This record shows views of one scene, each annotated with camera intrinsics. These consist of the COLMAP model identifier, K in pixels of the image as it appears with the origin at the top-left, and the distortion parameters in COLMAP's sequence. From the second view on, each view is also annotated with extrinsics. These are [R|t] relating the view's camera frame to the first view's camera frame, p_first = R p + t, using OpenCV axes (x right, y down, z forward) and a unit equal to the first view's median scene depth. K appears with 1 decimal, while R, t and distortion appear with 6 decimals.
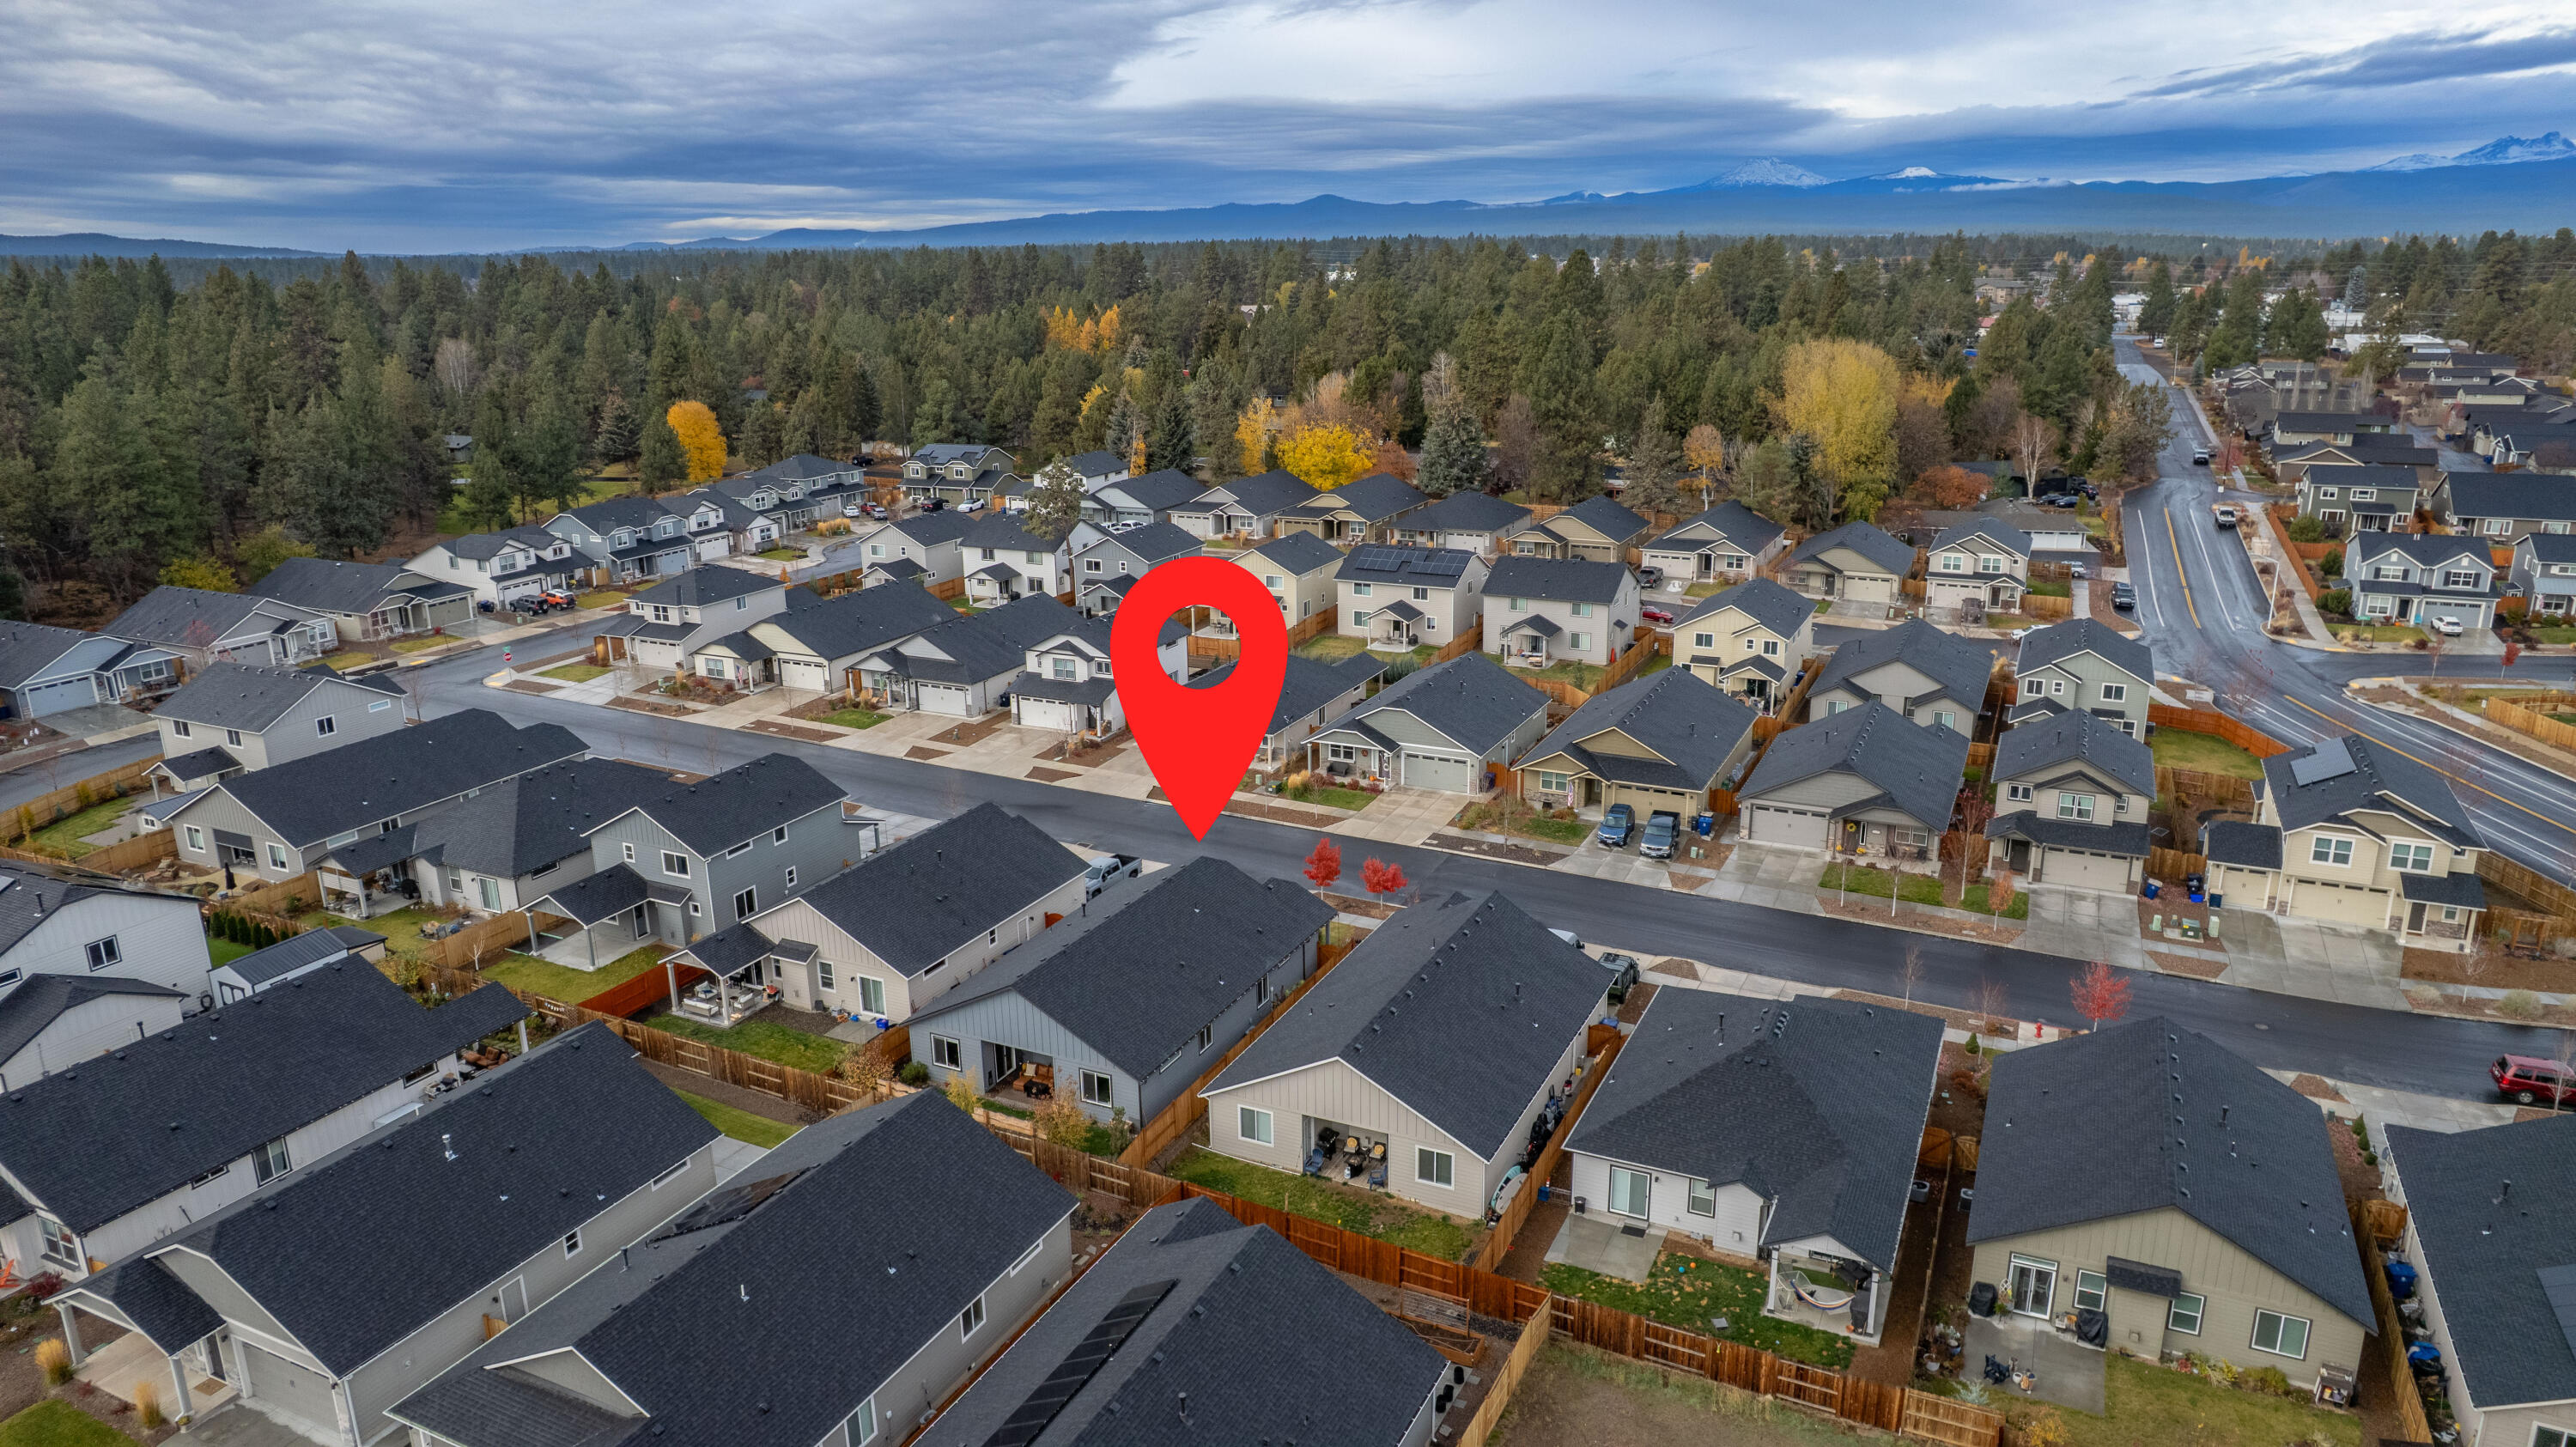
lens RADIAL K [[1652.9, 0, 1288.0], [0, 1652.9, 723.5], [0, 0, 1]] dist [-0.071290, 0.060997]
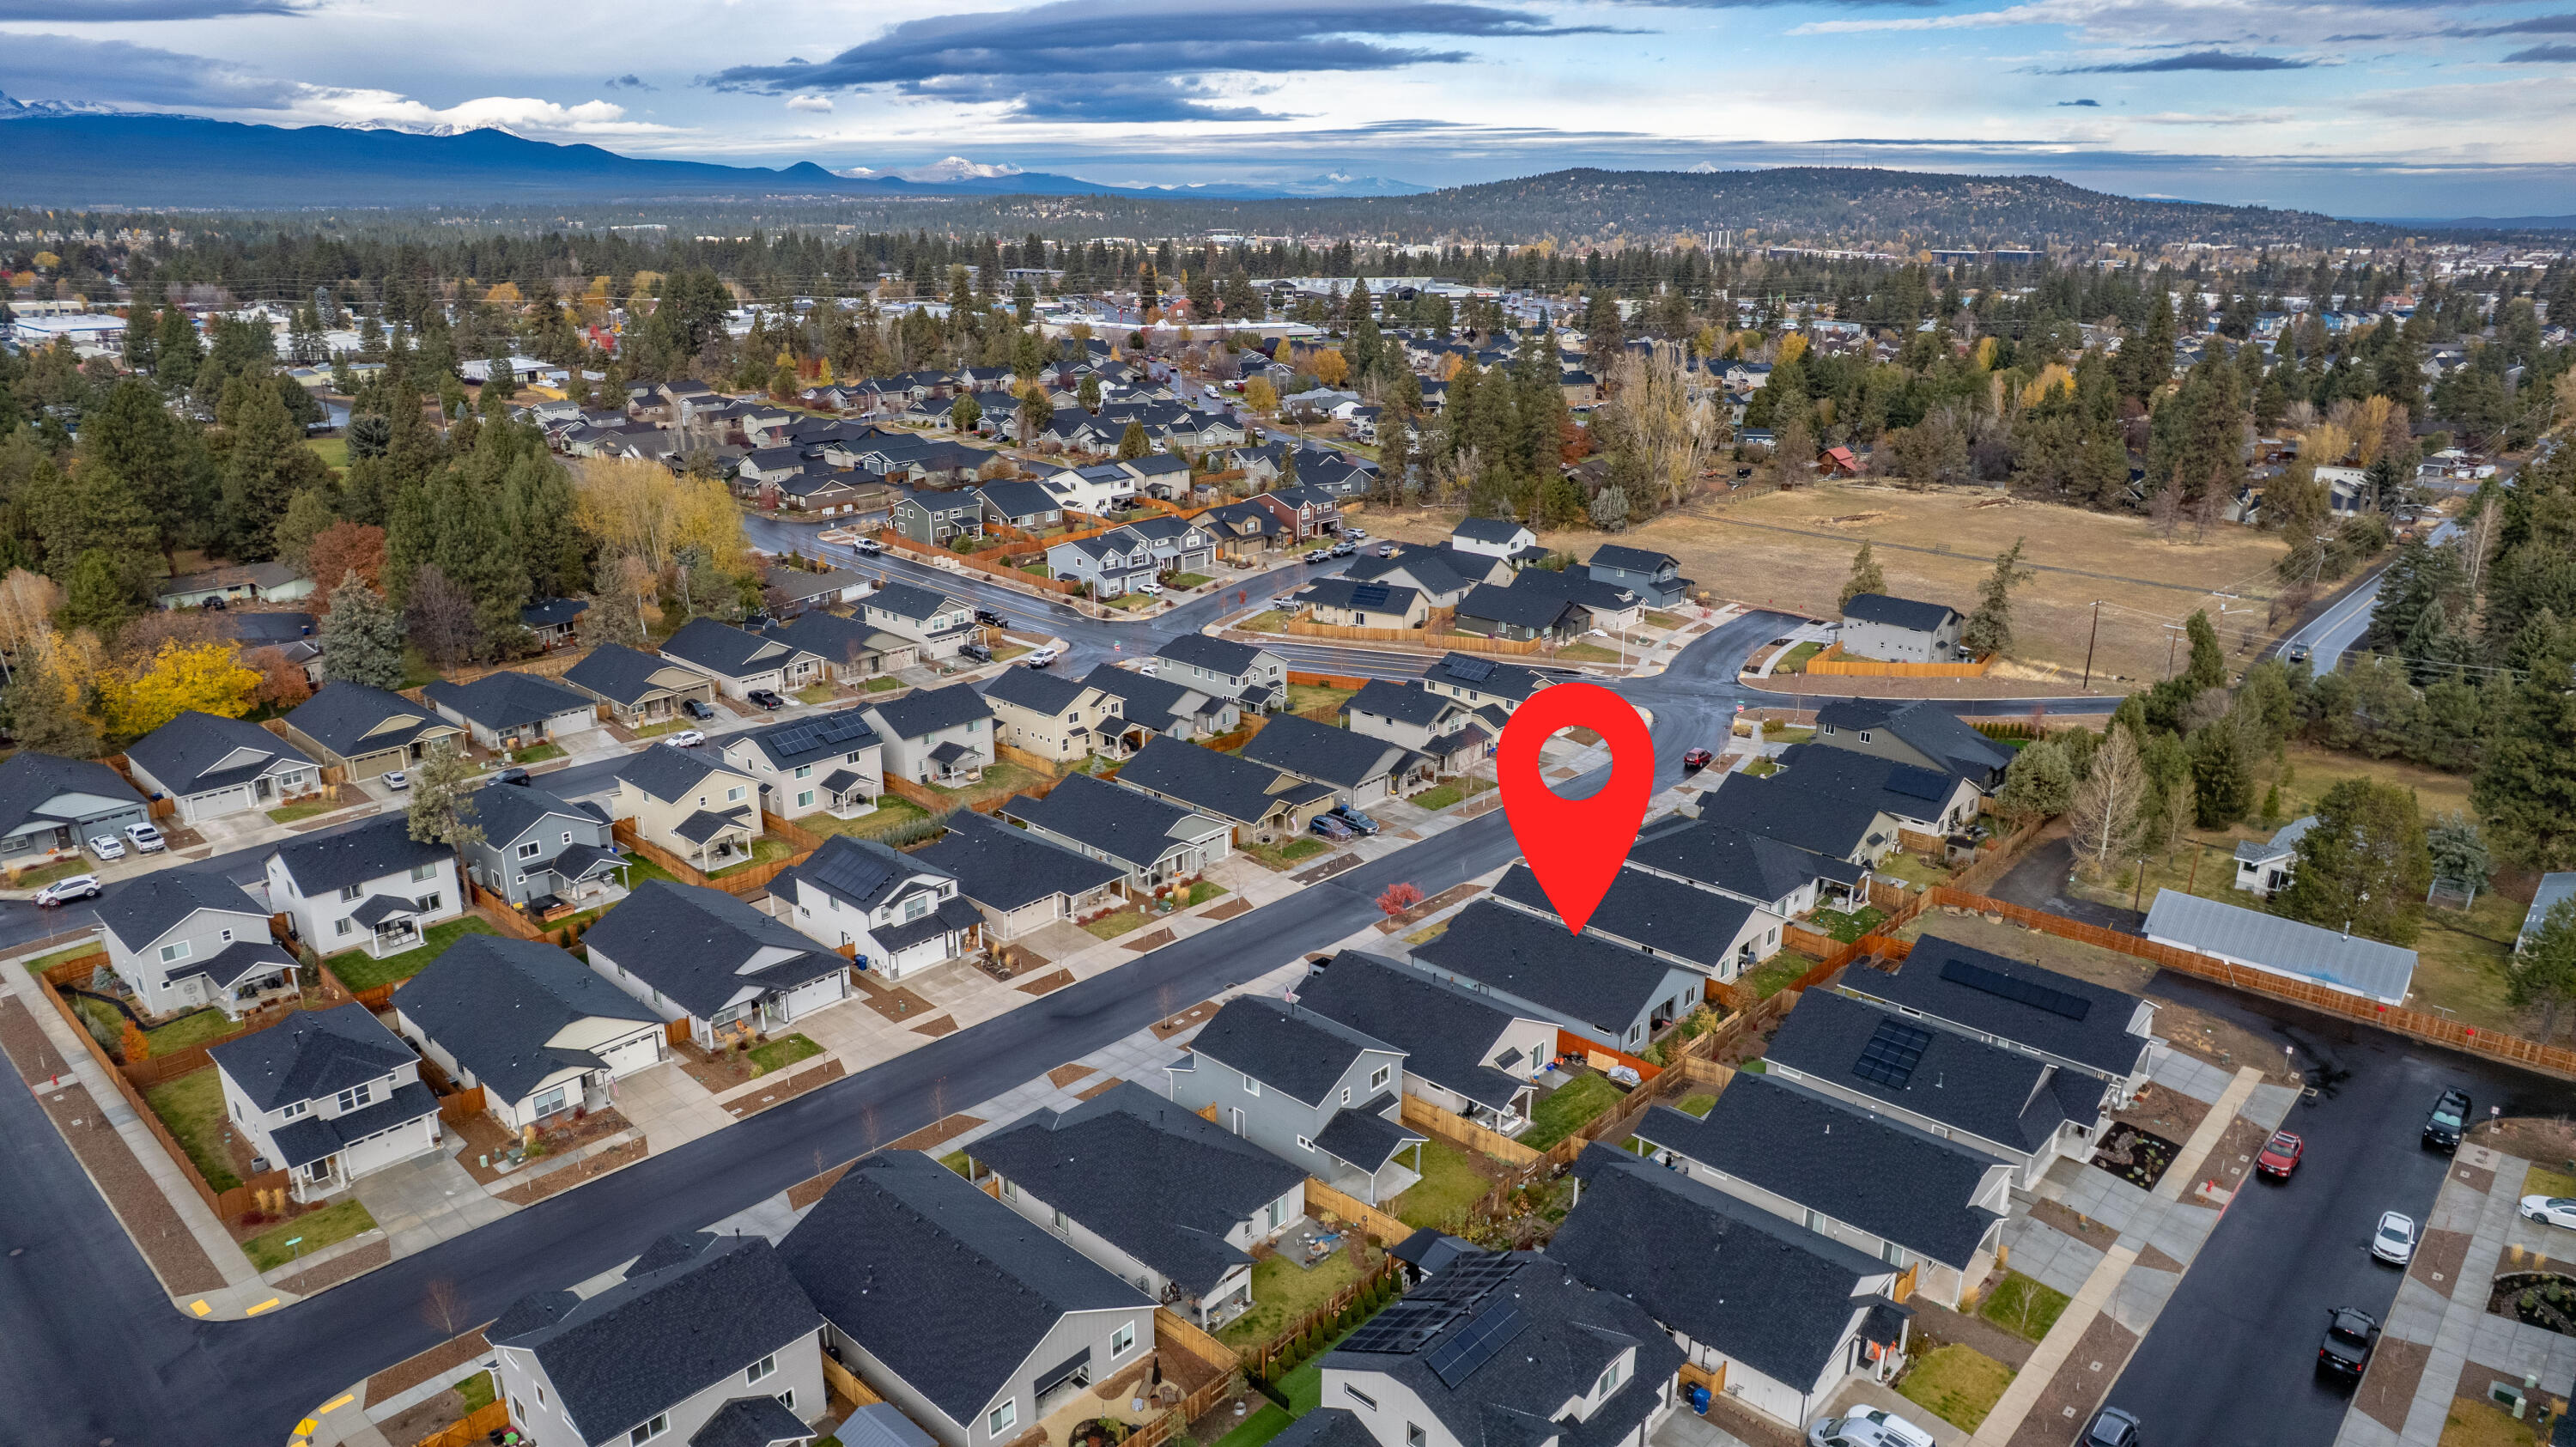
lens RADIAL K [[1652.9, 0, 1288.0], [0, 1652.9, 723.5], [0, 0, 1]] dist [-0.071290, 0.060997]
pose [[0.287766, -0.280597, 0.915672, -0.978837], [0.259215, 0.943248, 0.207585, -0.295586], [-0.921954, 0.177620, 0.344170, 0.401623]]
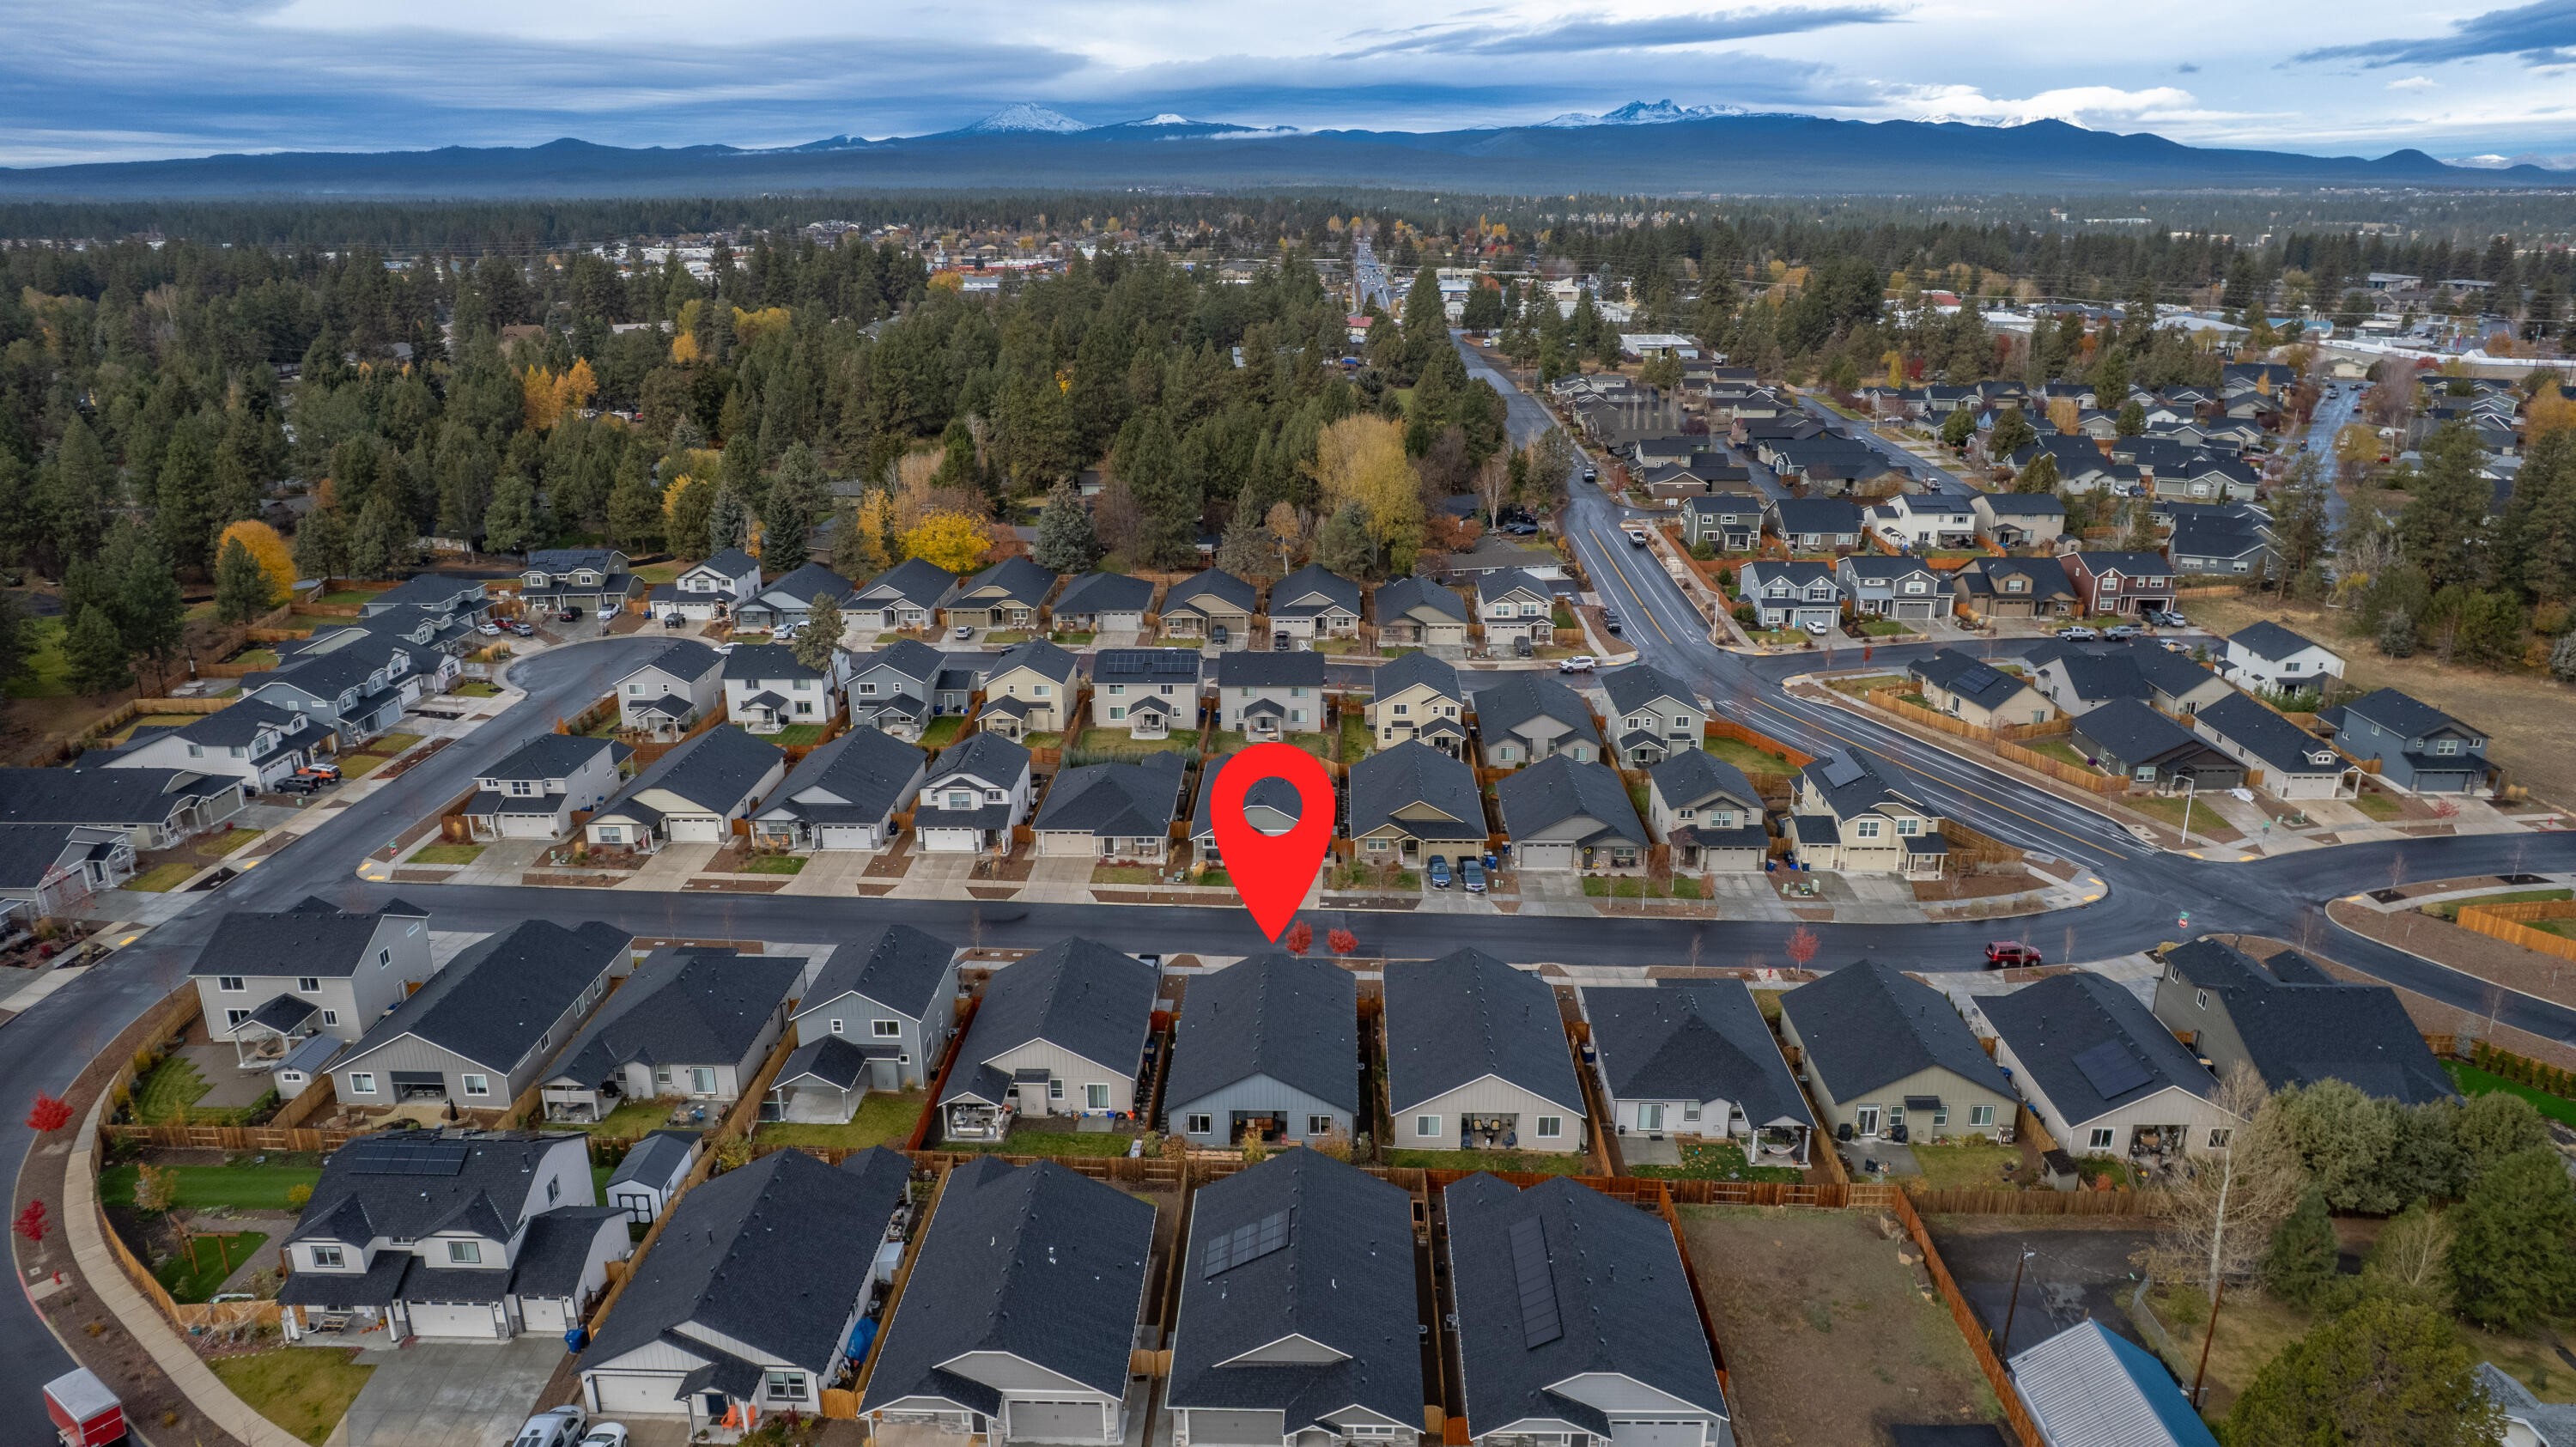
lens RADIAL K [[1652.9, 0, 1288.0], [0, 1652.9, 723.5], [0, 0, 1]] dist [-0.071290, 0.060997]
pose [[0.912440, -0.118565, 0.391658, -0.381769], [0.106080, 0.992920, 0.053451, -0.128122], [-0.395222, -0.007224, 0.918557, -0.214908]]
